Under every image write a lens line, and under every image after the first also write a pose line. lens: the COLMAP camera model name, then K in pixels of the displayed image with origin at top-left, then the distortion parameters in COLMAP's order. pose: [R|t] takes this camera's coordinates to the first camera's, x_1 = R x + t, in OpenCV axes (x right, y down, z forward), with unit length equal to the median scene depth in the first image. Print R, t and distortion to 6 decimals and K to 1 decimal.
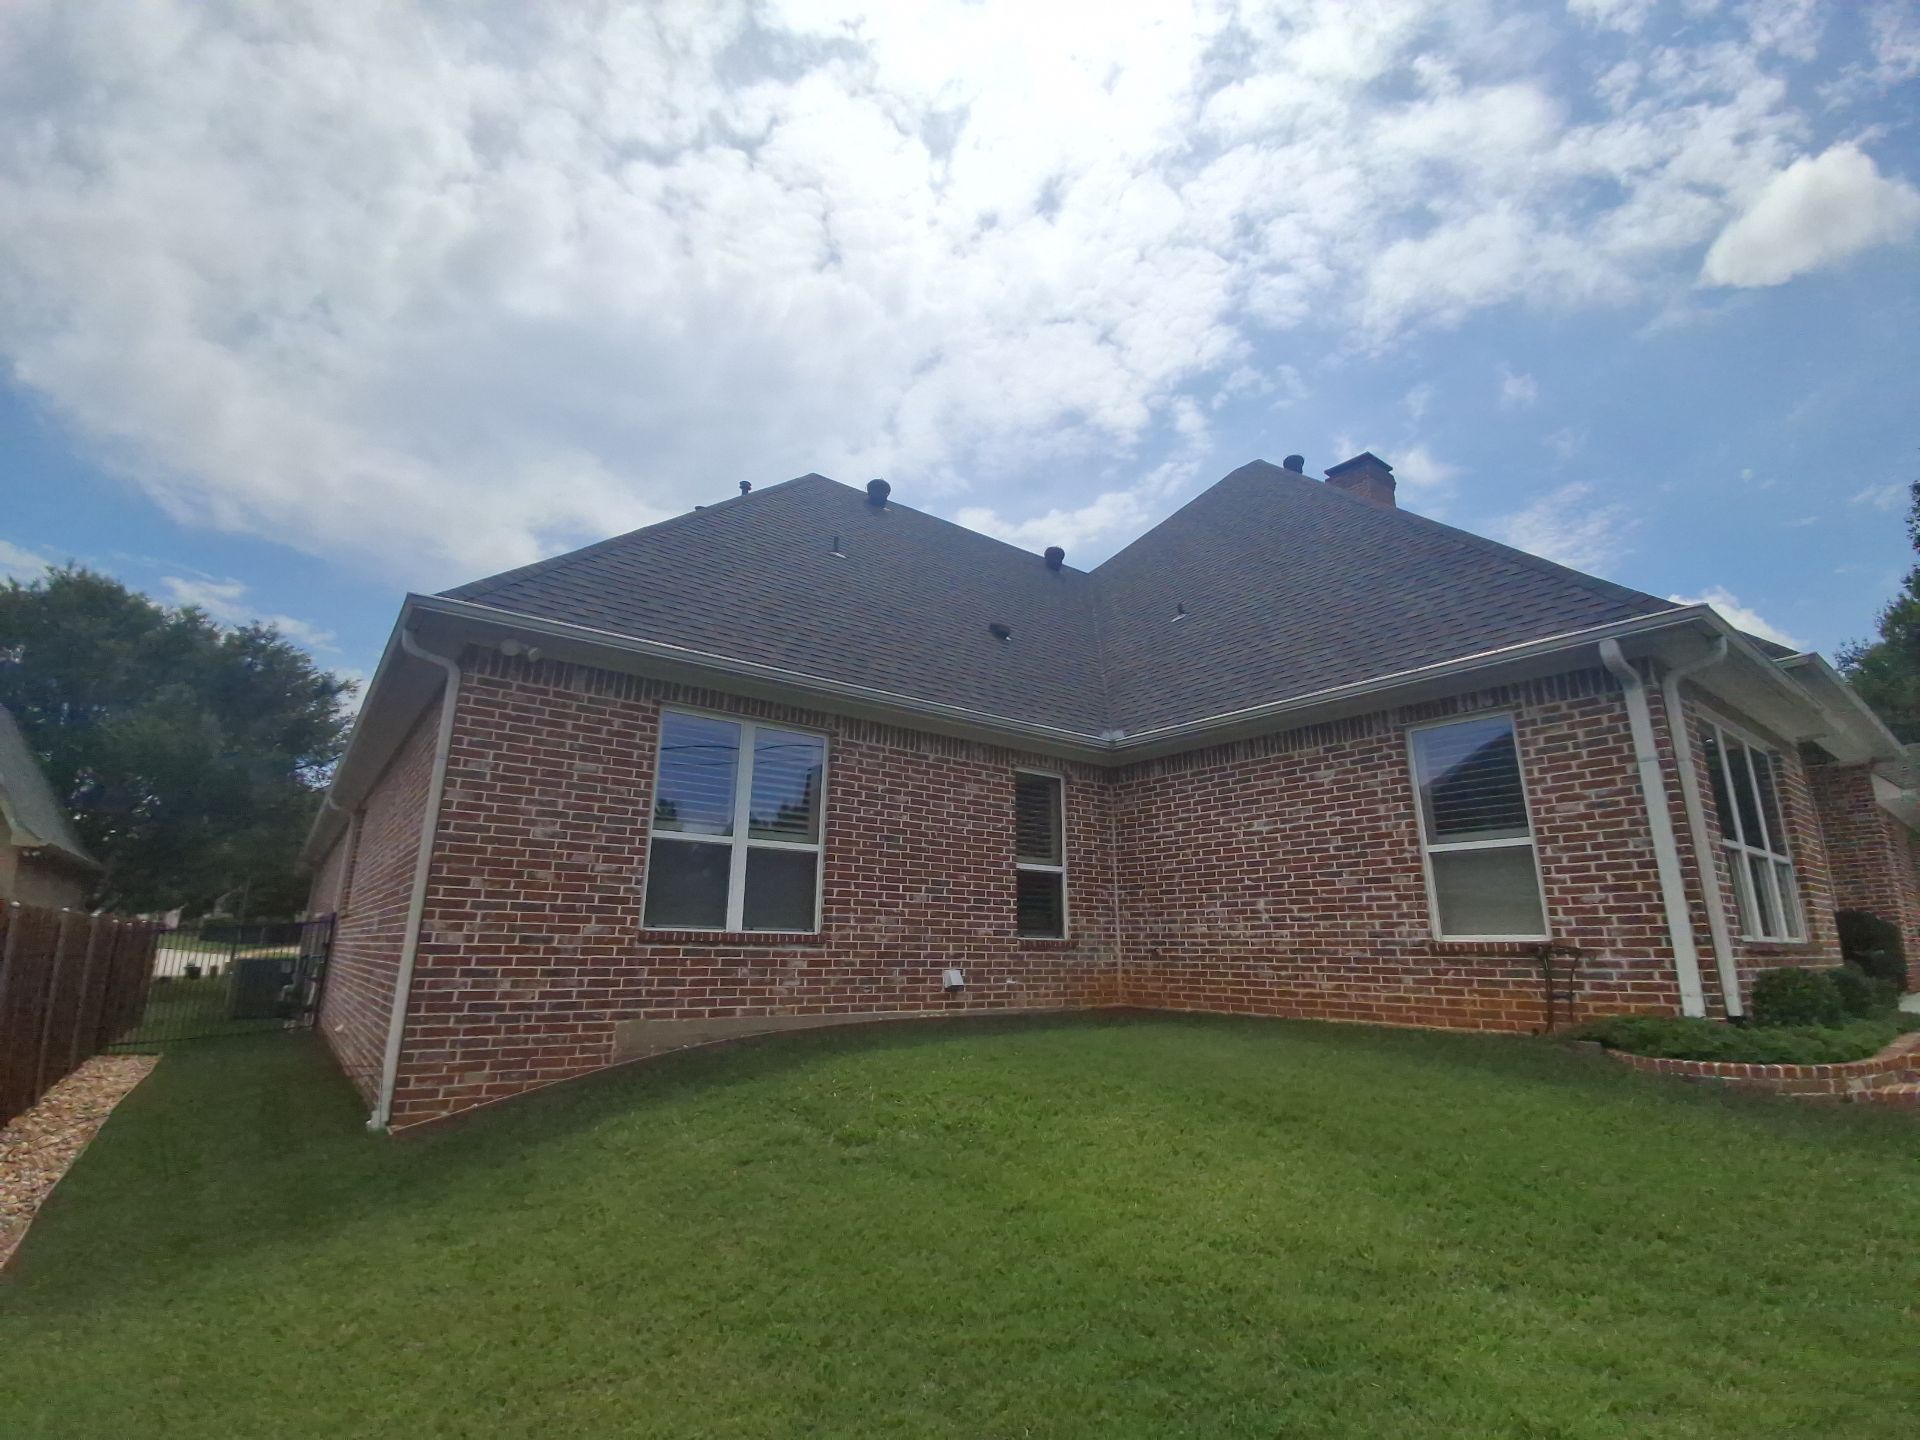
lens RADIAL K [[877.6, 0, 952.8], [0, 877.6, 707.5], [0, 0, 1]] dist [0.001596, -0.022668]
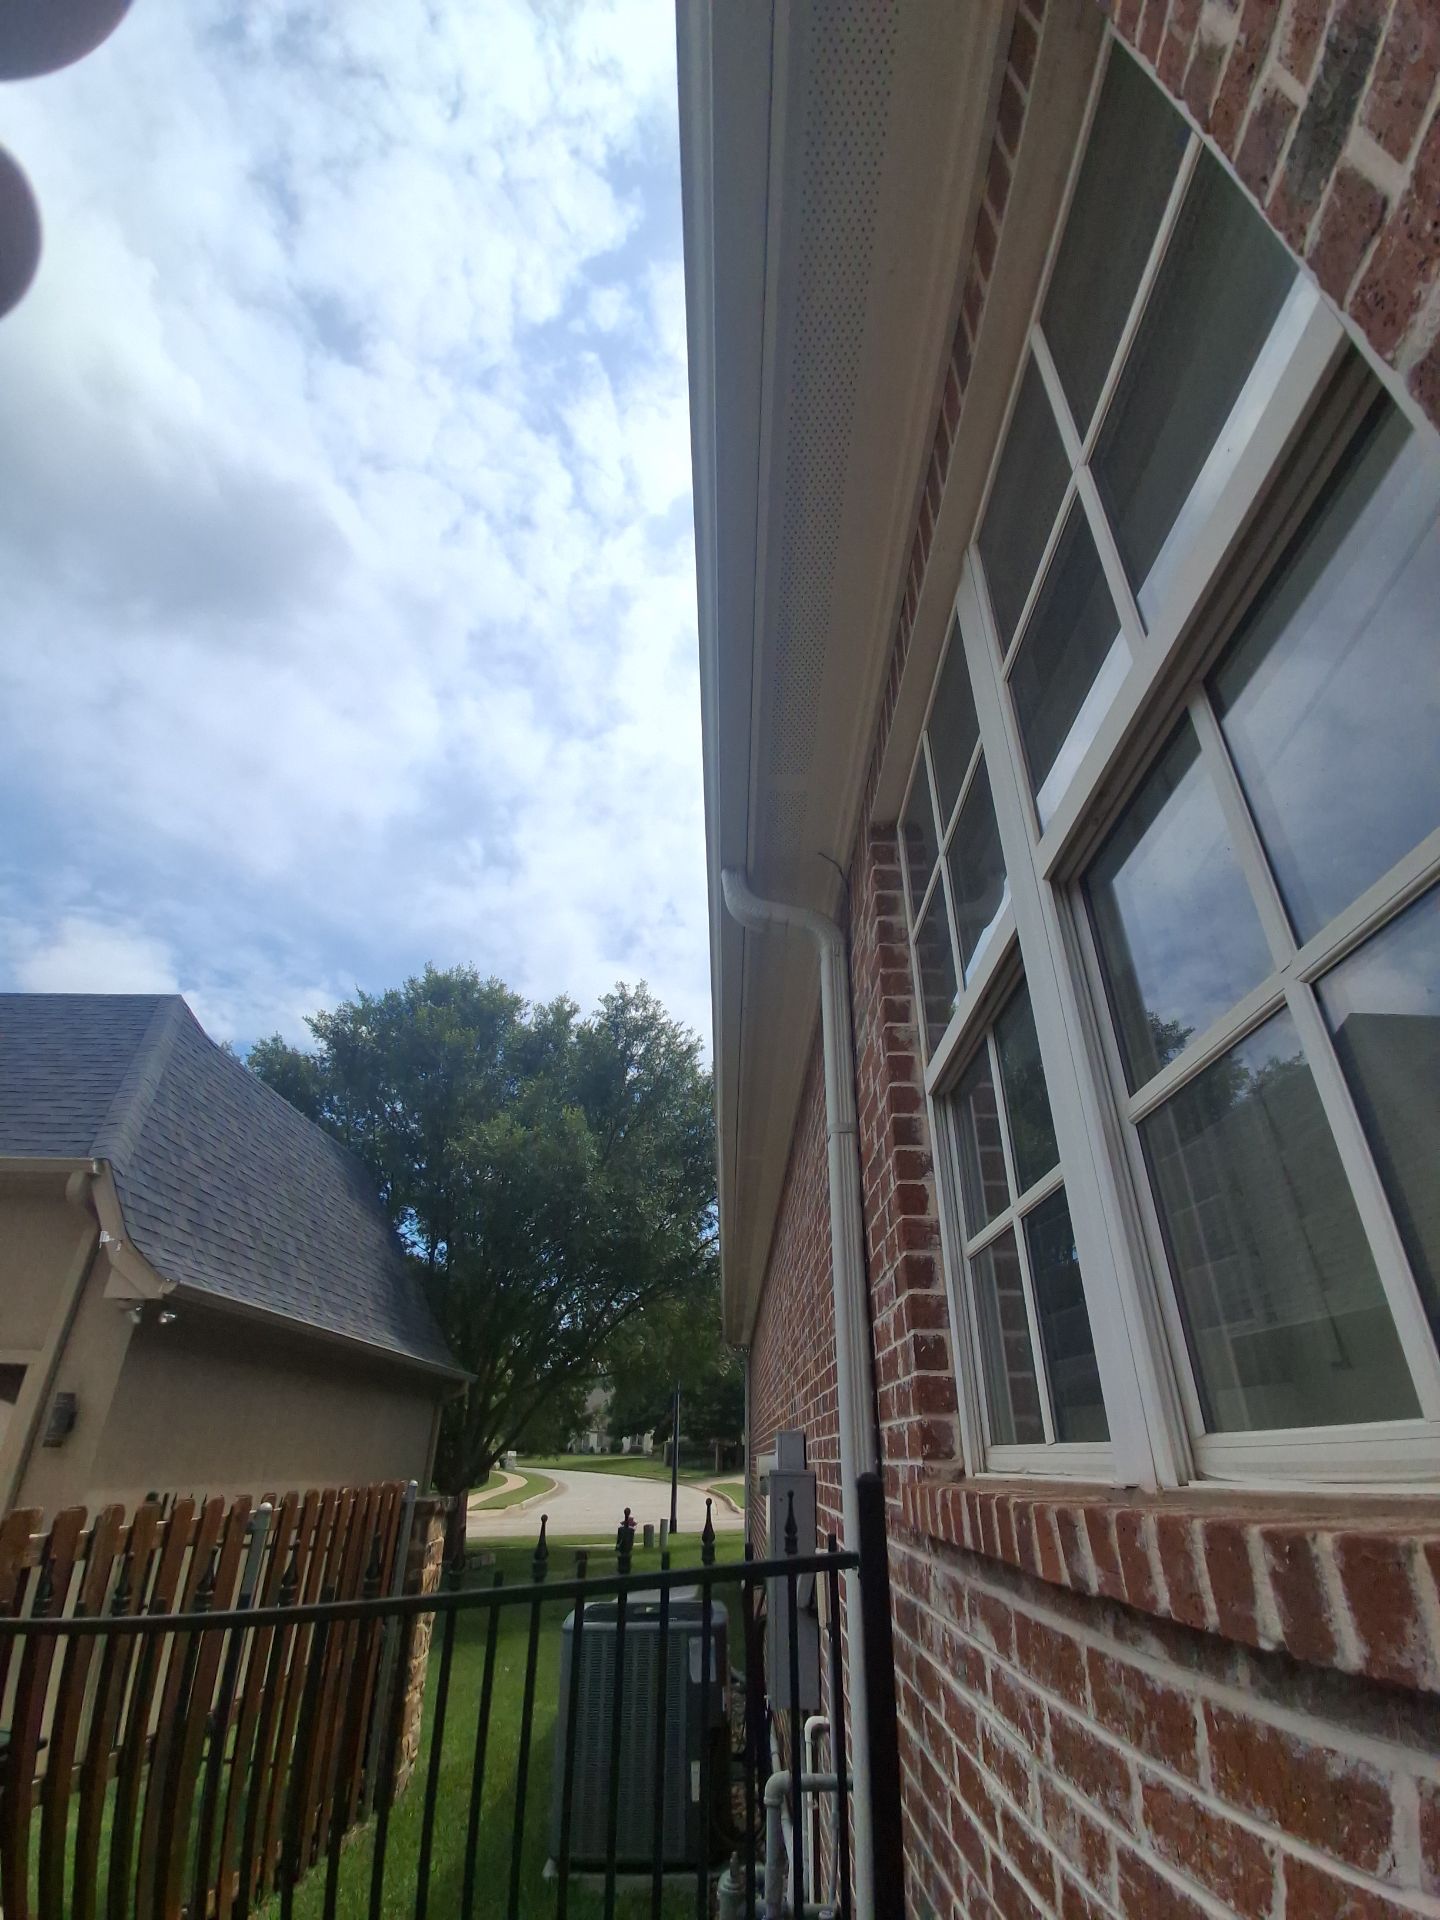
lens RADIAL K [[868.7, 0, 713.8], [0, 868.7, 951.4], [0, 0, 1]] dist [0.001637, -0.024980]
pose [[0.791327, -0.310607, -0.526617, -1.117711], [0.168914, 0.938882, -0.299947, 0.324664], [0.587597, 0.148403, 0.795428, 1.487737]]
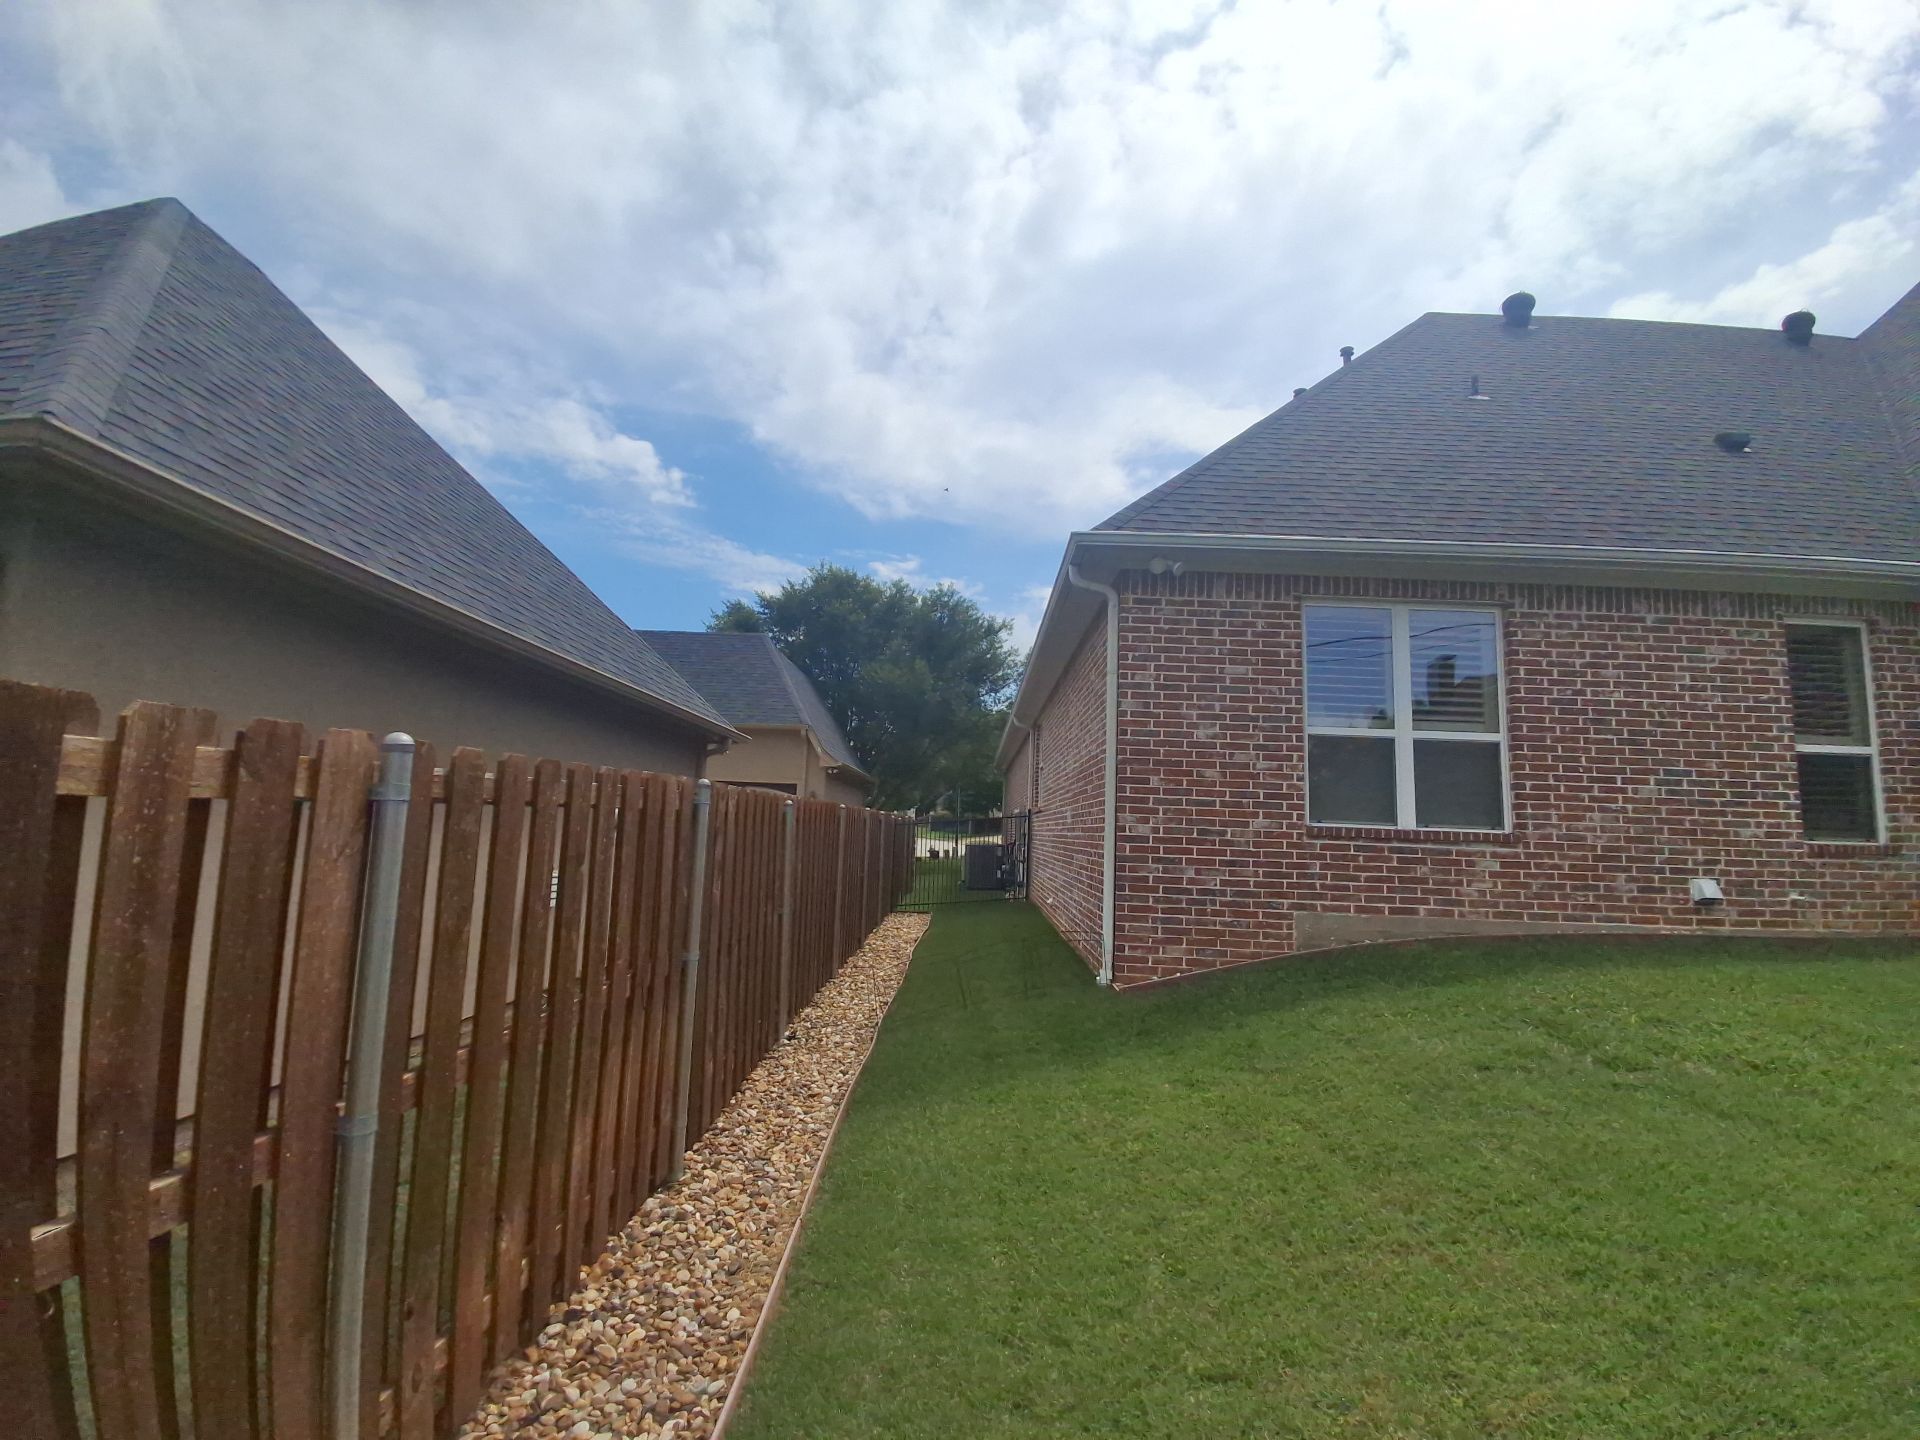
lens RADIAL K [[868.7, 0, 947.8], [0, 868.7, 710.6], [0, 0, 1]] dist [0.001637, -0.024980]
pose [[0.778645, -0.065019, -0.624087, -0.041593], [0.136185, 0.988420, 0.066935, 0.000316], [0.612508, -0.137110, 0.778482, -0.010565]]
